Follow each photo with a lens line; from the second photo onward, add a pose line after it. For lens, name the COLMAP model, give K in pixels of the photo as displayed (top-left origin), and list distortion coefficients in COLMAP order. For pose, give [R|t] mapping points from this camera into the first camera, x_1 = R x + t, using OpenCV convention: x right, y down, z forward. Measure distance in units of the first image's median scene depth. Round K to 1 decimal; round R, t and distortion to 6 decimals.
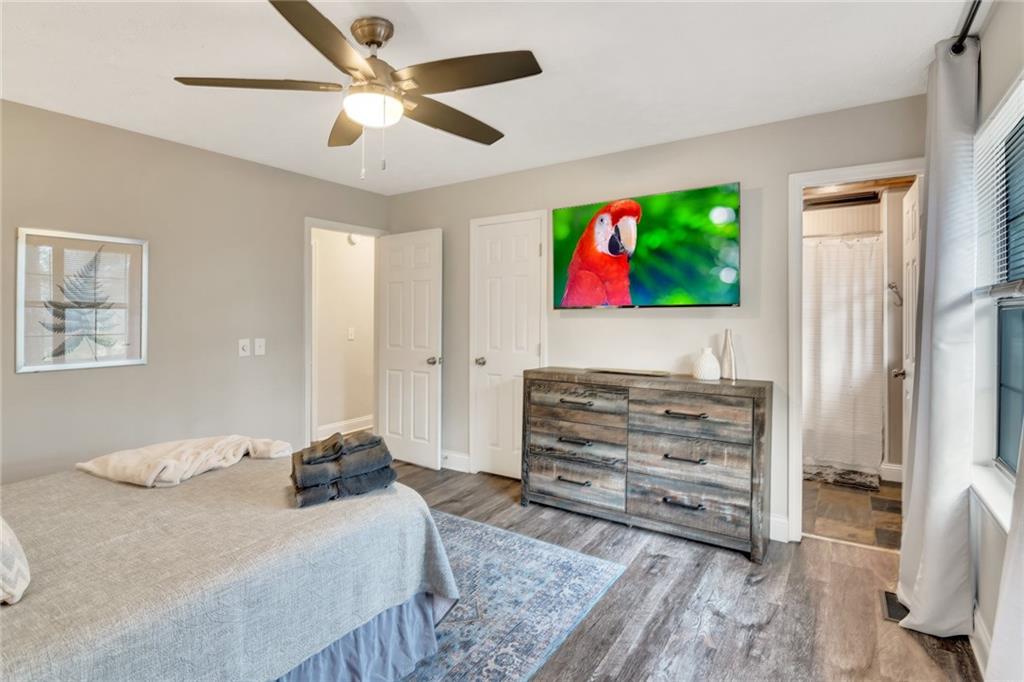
lens RADIAL K [[492.1, 0, 512.1], [0, 492.1, 330.9], [0, 0, 1]] dist [-0.035544, 0.000701]
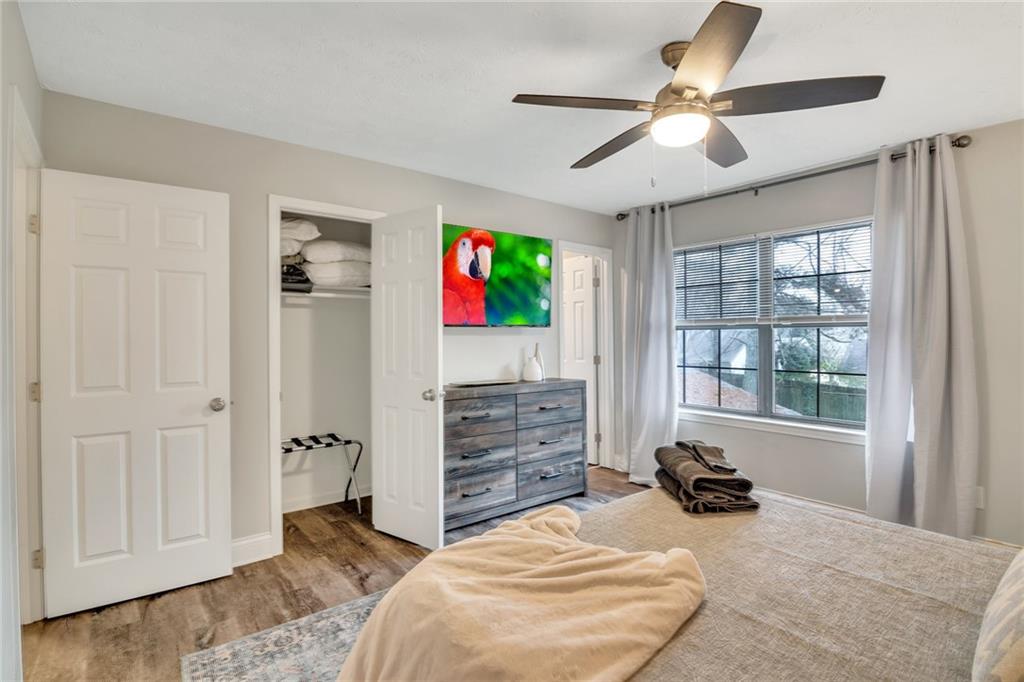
lens RADIAL K [[500.3, 0, 516.6], [0, 500.3, 340.0], [0, 0, 1]] dist [0.000330, 0.000102]
pose [[0.290451, -0.022736, 0.956620, -0.896907], [0.019448, 0.999651, 0.017854, -0.037132], [-0.956692, 0.013419, 0.290792, 0.627589]]
